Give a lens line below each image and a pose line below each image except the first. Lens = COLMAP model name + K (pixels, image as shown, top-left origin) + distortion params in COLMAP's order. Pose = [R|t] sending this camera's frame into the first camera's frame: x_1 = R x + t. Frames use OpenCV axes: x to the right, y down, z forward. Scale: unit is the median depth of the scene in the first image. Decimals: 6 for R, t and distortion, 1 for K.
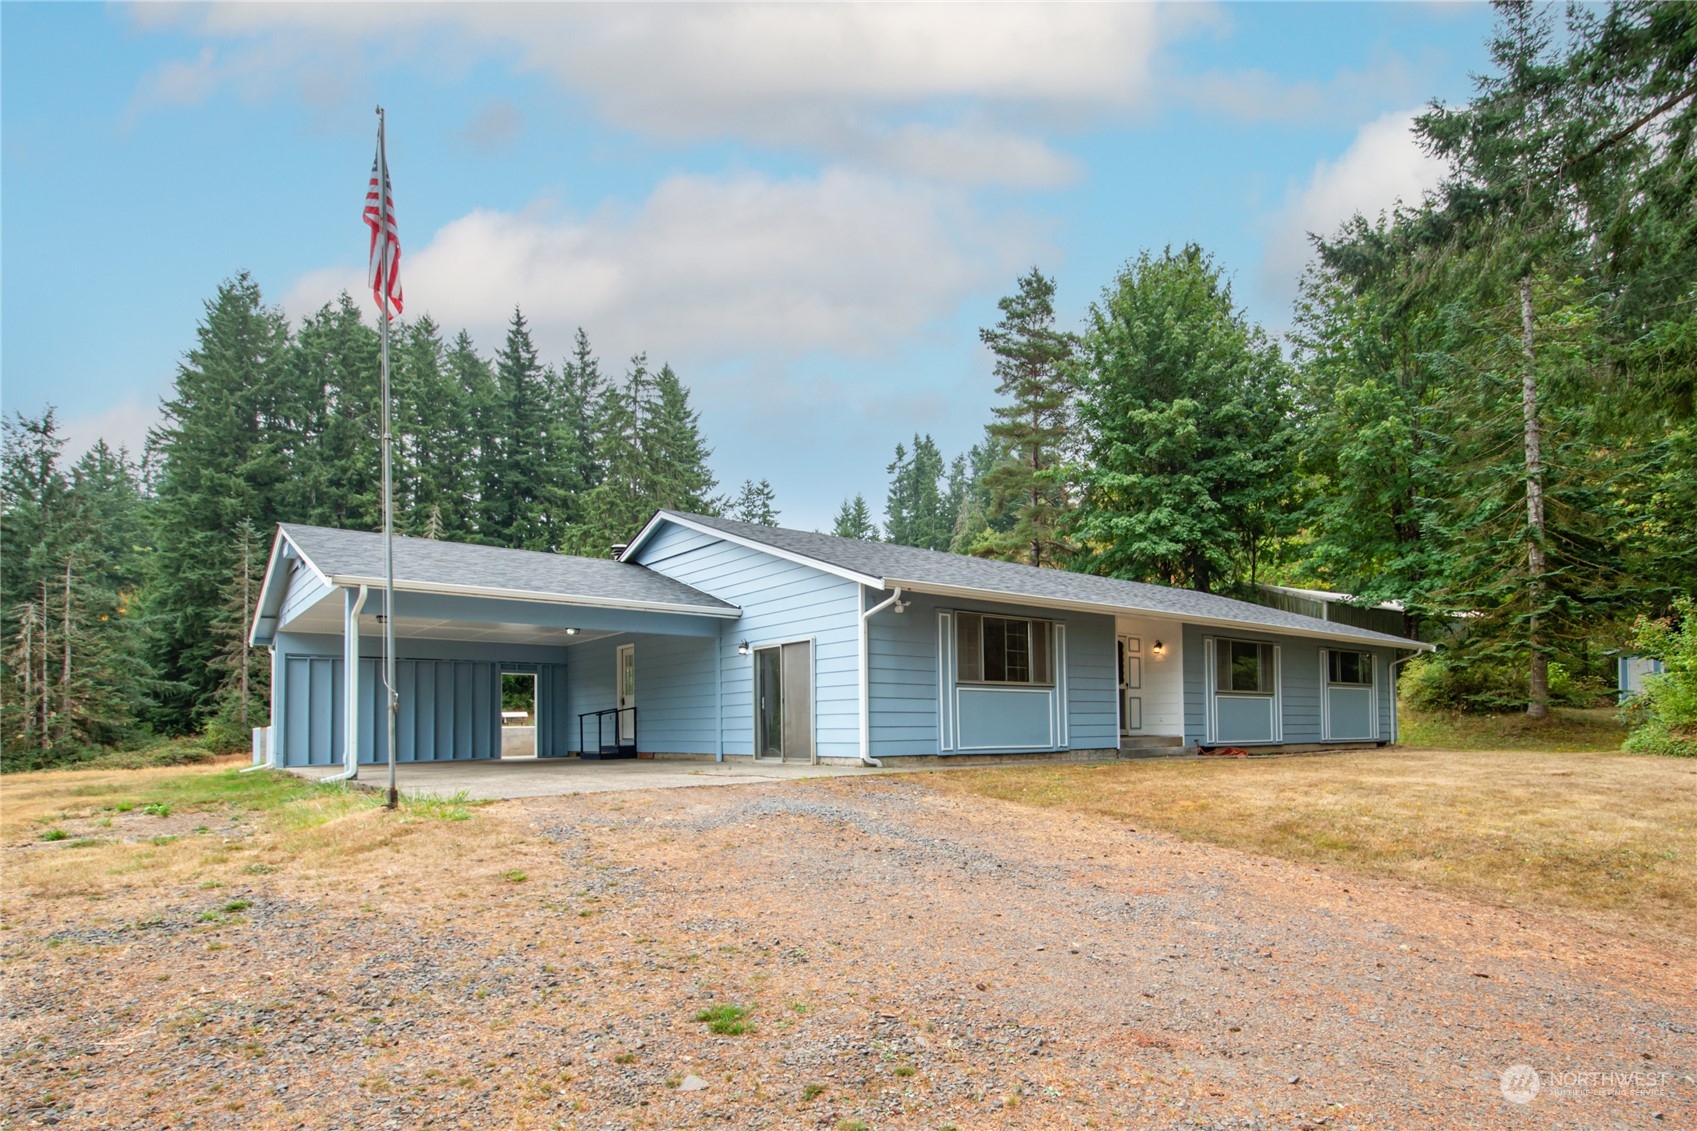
lens RADIAL K [[897.8, 0, 888.4], [0, 897.8, 693.9], [0, 0, 1]] dist [0.009634, -0.007220]
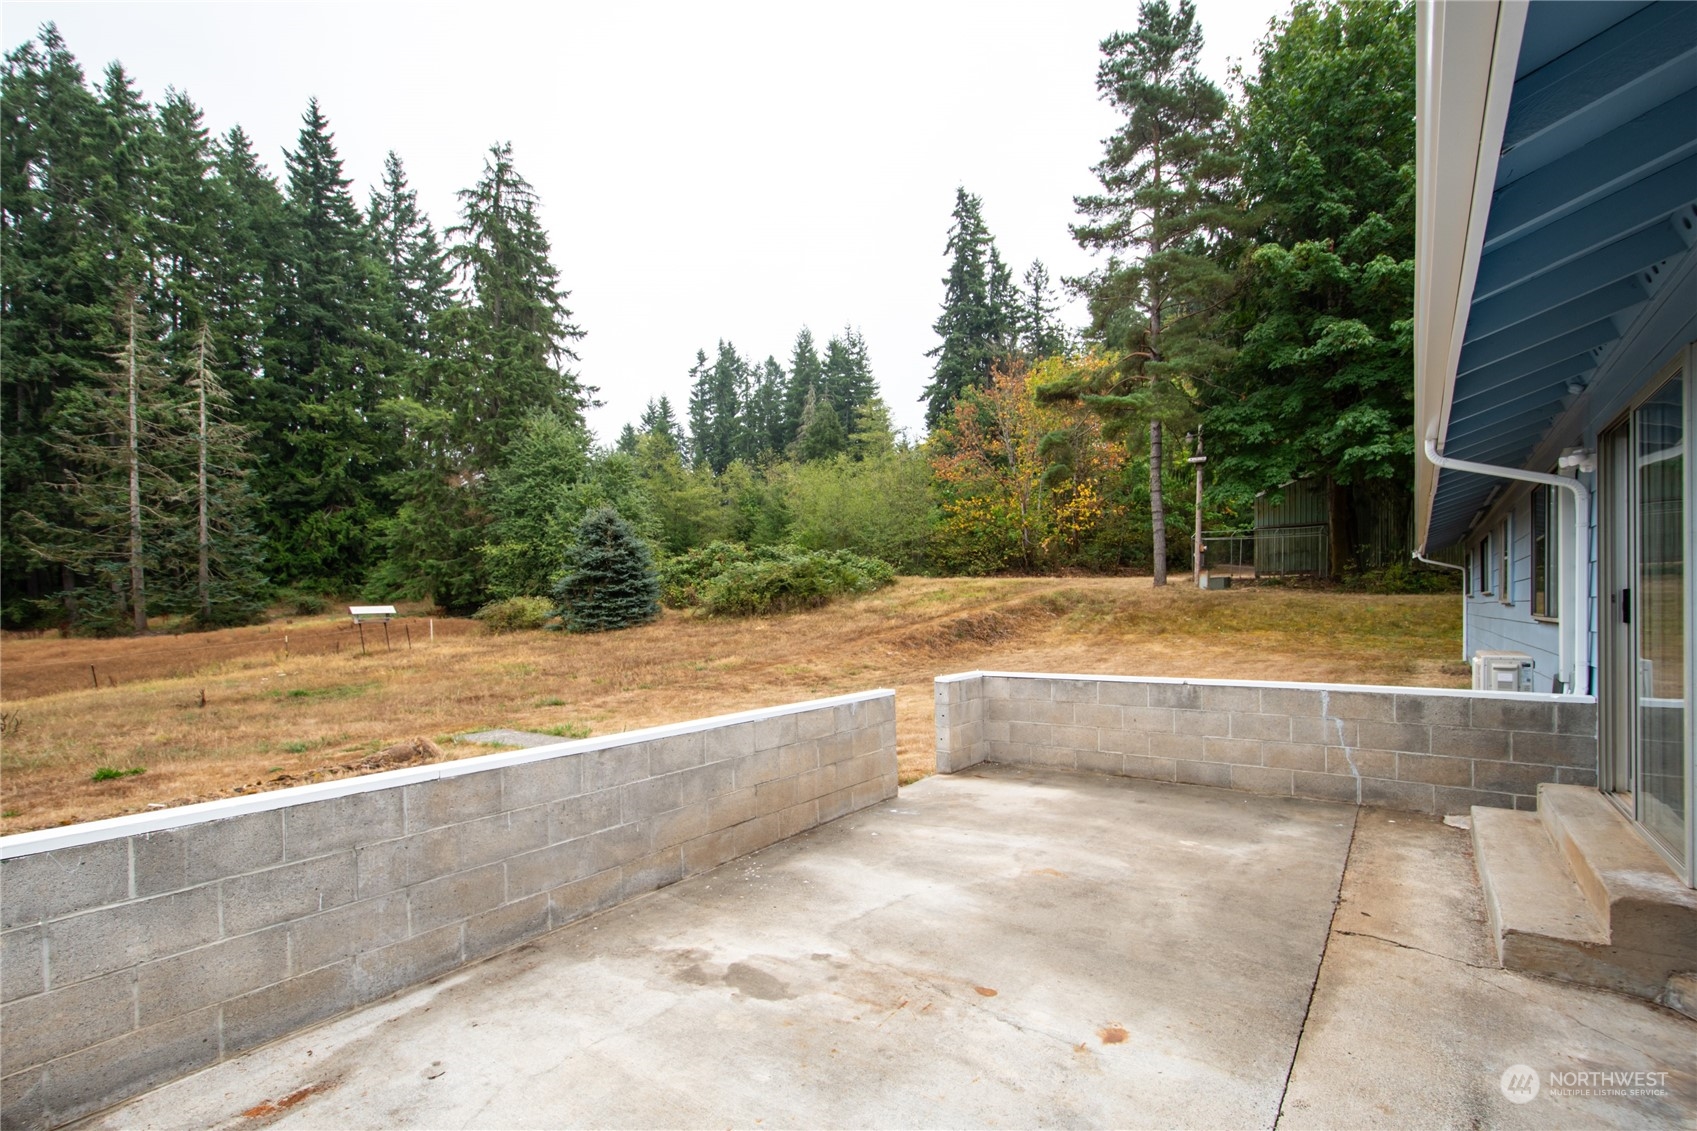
lens RADIAL K [[737.8, 0, 828.7], [0, 737.8, 614.2], [0, 0, 1]] dist [0.004926, -0.003605]
pose [[0.972588, -0.002413, 0.232523, -0.129371], [-0.007799, 0.999045, 0.042989, 0.000581], [-0.232404, -0.043624, 0.971640, 0.248733]]
